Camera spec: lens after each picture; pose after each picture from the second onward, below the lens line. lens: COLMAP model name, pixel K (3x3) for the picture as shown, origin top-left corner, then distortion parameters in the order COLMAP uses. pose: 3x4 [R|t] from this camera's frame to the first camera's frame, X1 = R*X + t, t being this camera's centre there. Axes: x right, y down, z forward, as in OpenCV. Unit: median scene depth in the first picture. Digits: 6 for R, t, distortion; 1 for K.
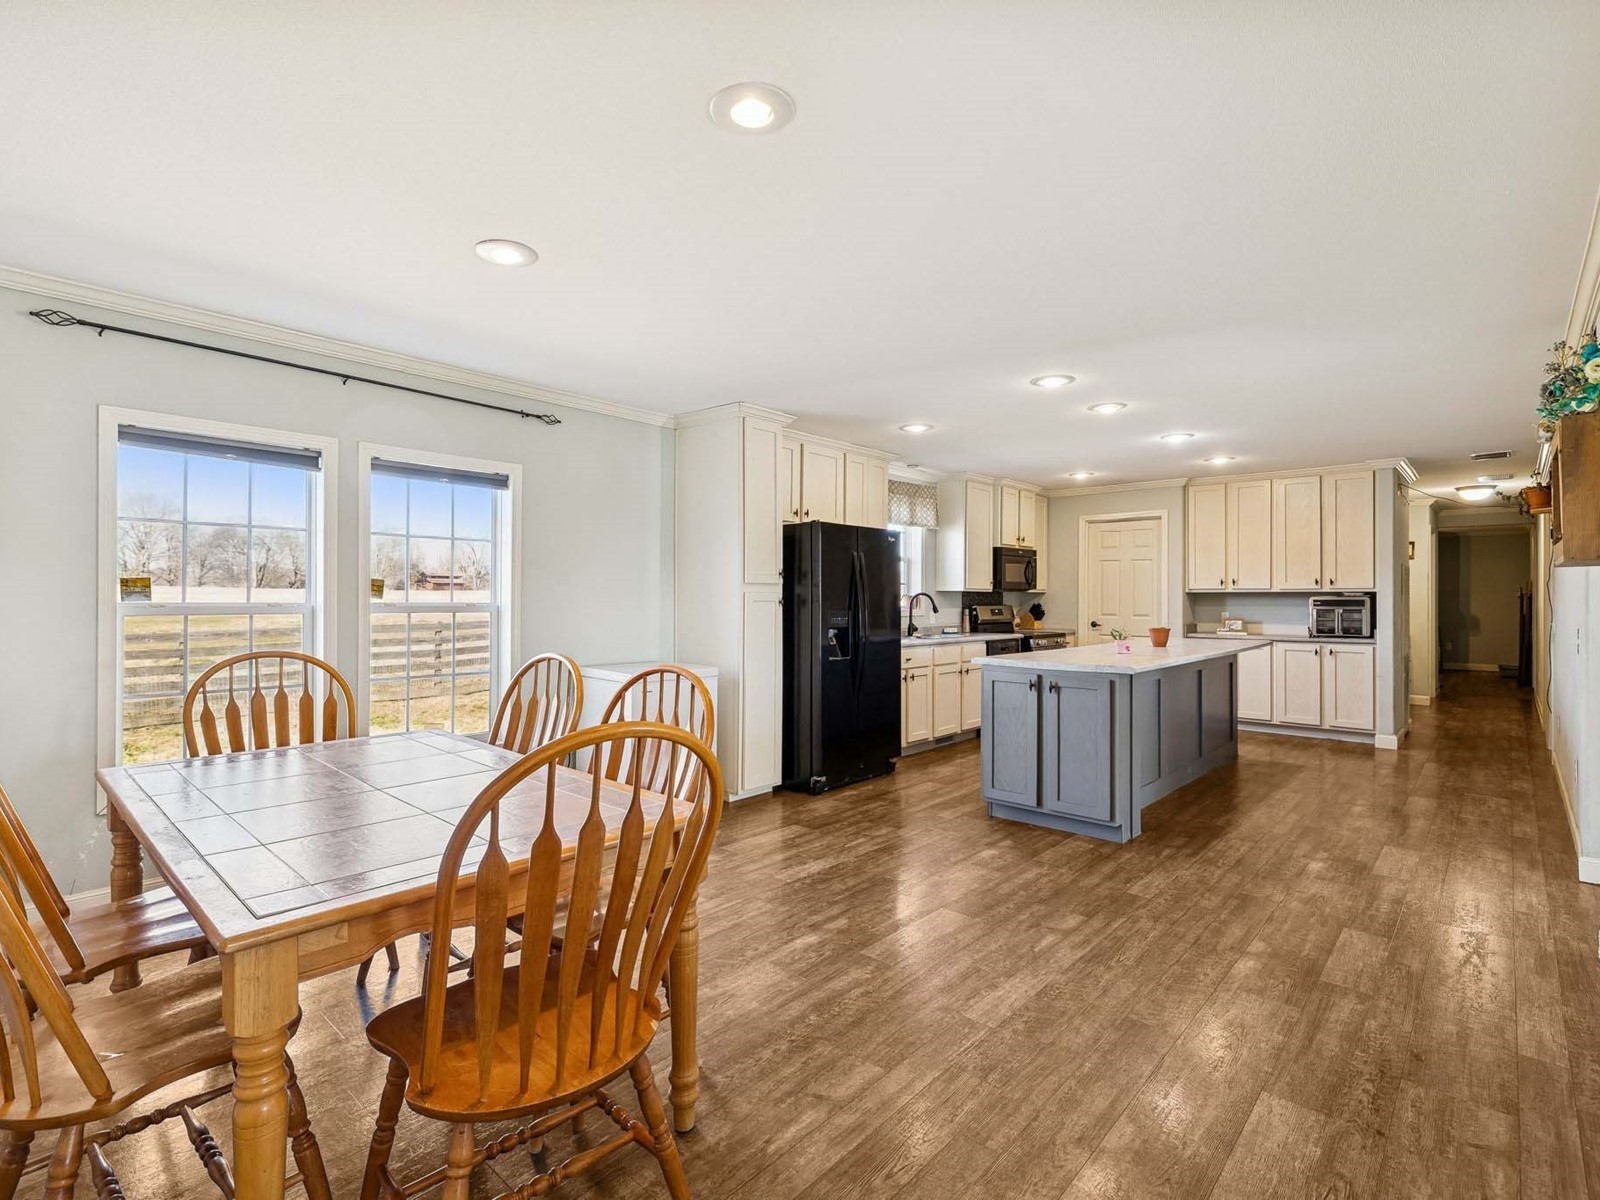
lens RADIAL K [[761.9, 0, 800.0], [0, 761.9, 600.0], [0, 0, 1]] dist [-0.000637, -0.001310]
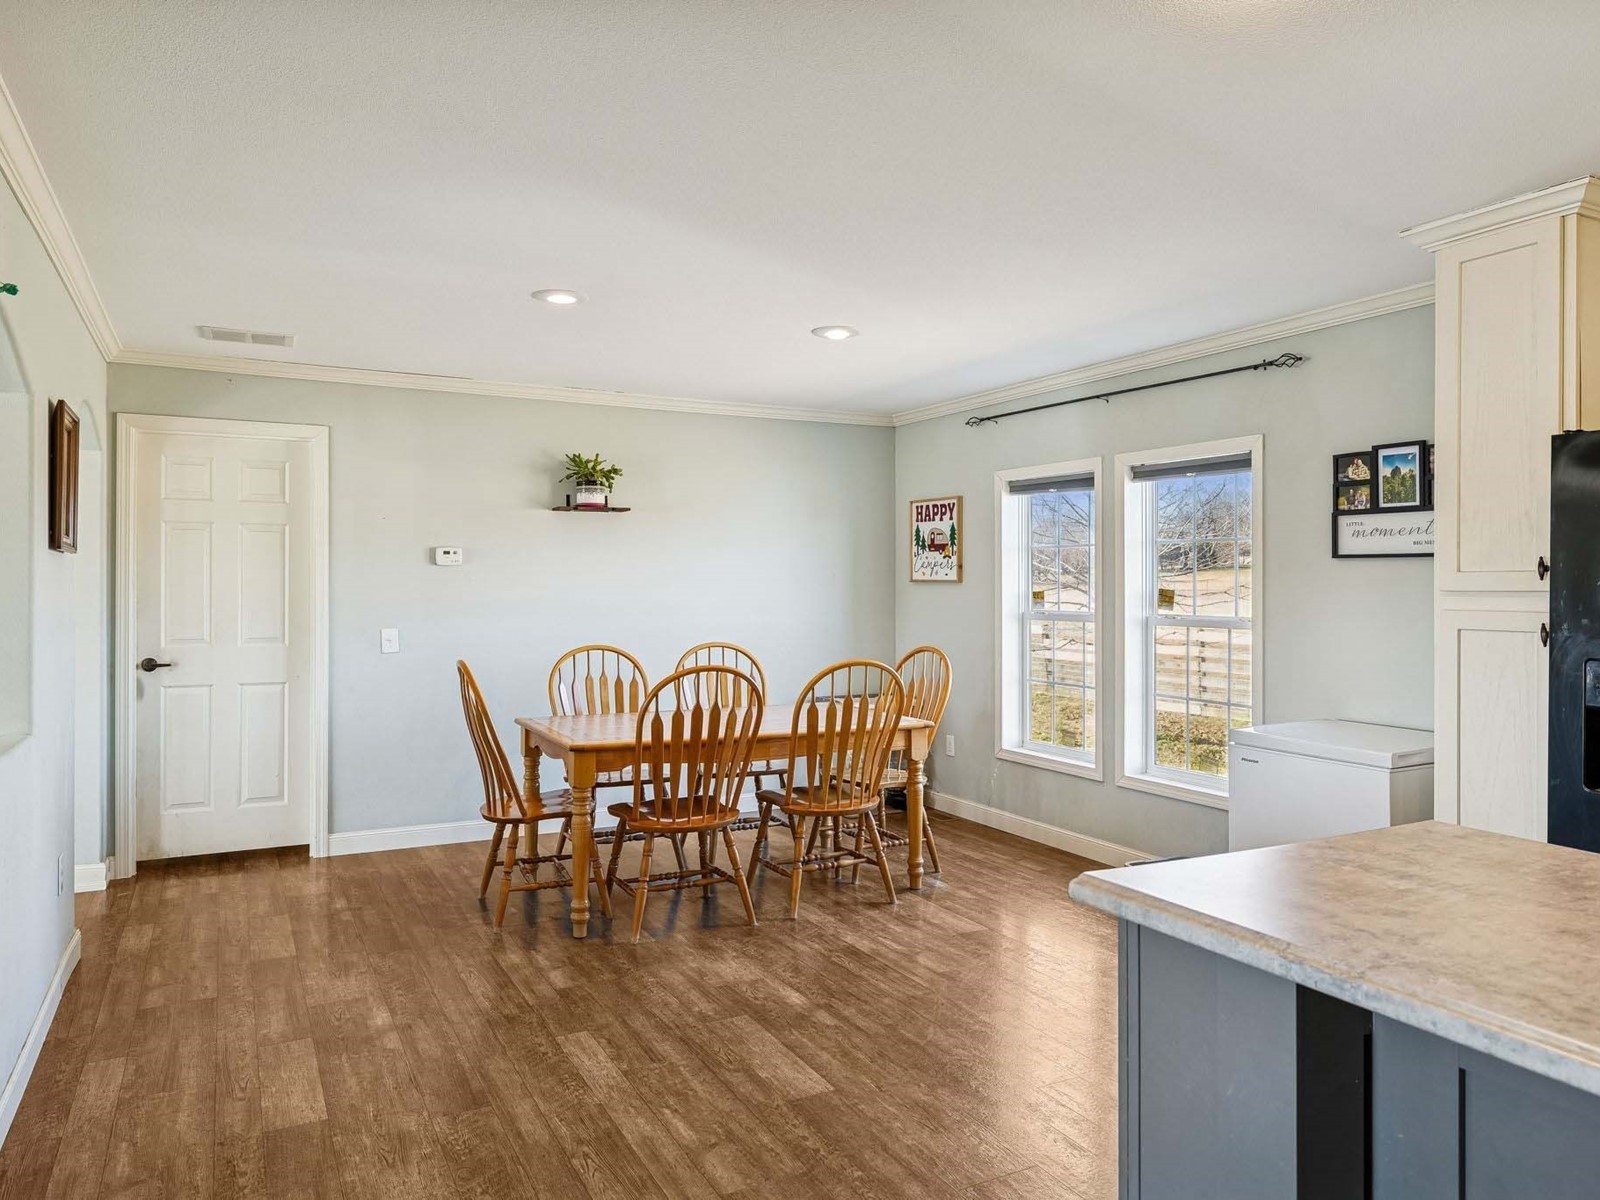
lens RADIAL K [[1066.7, 0, 800.0], [0, 1066.7, 600.0], [0, 0, 1]] dist [0.003189, 0.000349]
pose [[-0.326387, 0.009776, -0.945186, 0.796058], [-0.001762, 0.999938, 0.010951, -0.026079], [0.945235, 0.005240, -0.326350, 0.940801]]
